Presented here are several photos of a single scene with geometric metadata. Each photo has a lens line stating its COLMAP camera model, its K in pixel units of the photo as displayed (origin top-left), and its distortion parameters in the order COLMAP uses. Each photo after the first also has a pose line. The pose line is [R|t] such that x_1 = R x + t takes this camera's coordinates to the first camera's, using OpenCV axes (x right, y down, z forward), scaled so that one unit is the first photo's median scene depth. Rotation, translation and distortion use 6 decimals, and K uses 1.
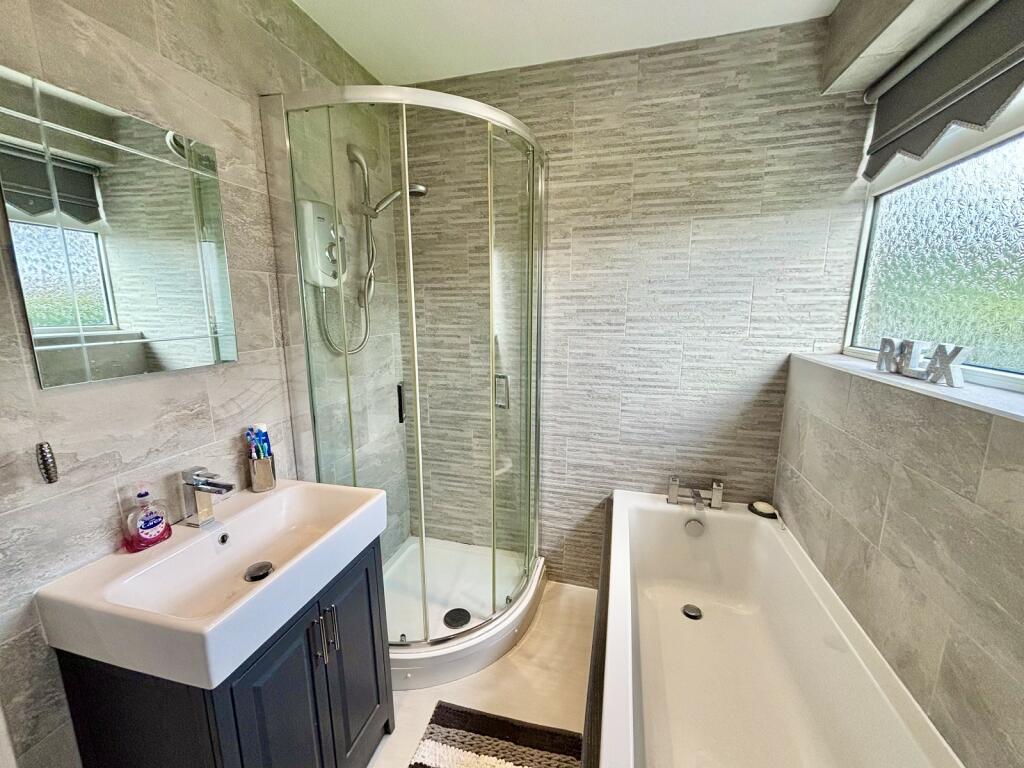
lens RADIAL K [[412.8, 0, 511.3], [0, 412.8, 383.2], [0, 0, 1]] dist [-0.002841, 0.000723]
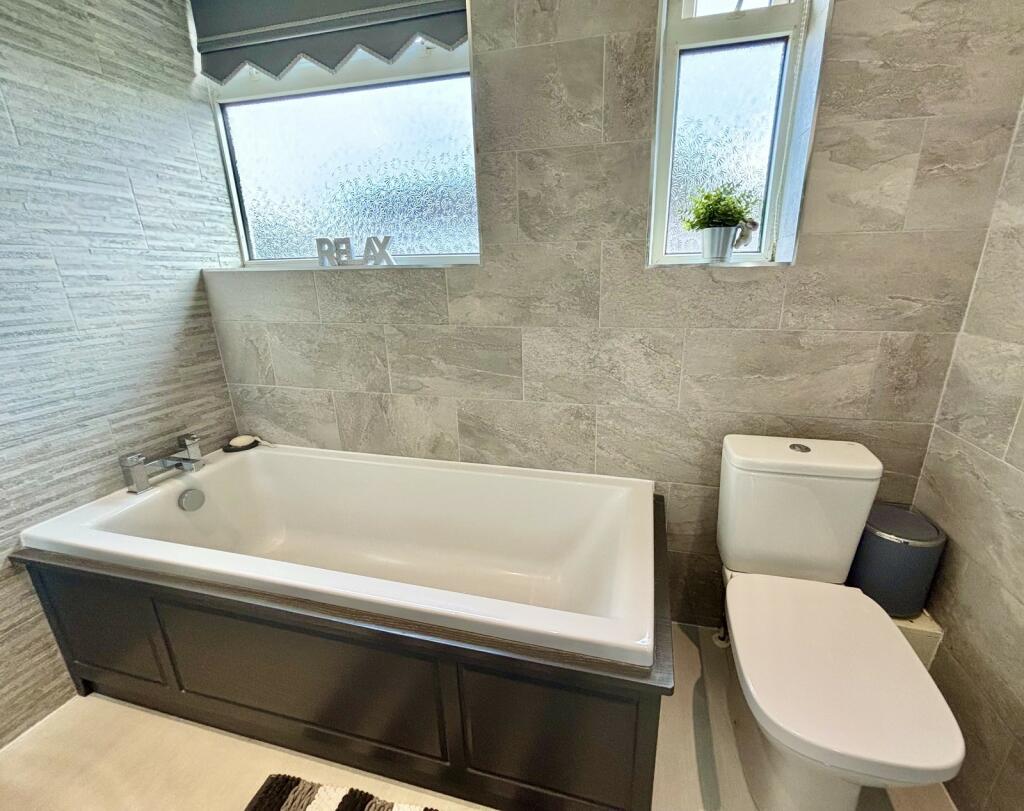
lens RADIAL K [[437.9, 0, 535.6], [0, 437.9, 409.9], [0, 0, 1]] dist [-0.000490, -0.000465]
pose [[-0.020592, -0.293113, 0.955856, -0.330330], [0.195157, 0.936489, 0.291379, 0.076798], [-0.980556, 0.192542, 0.037919, 0.300062]]
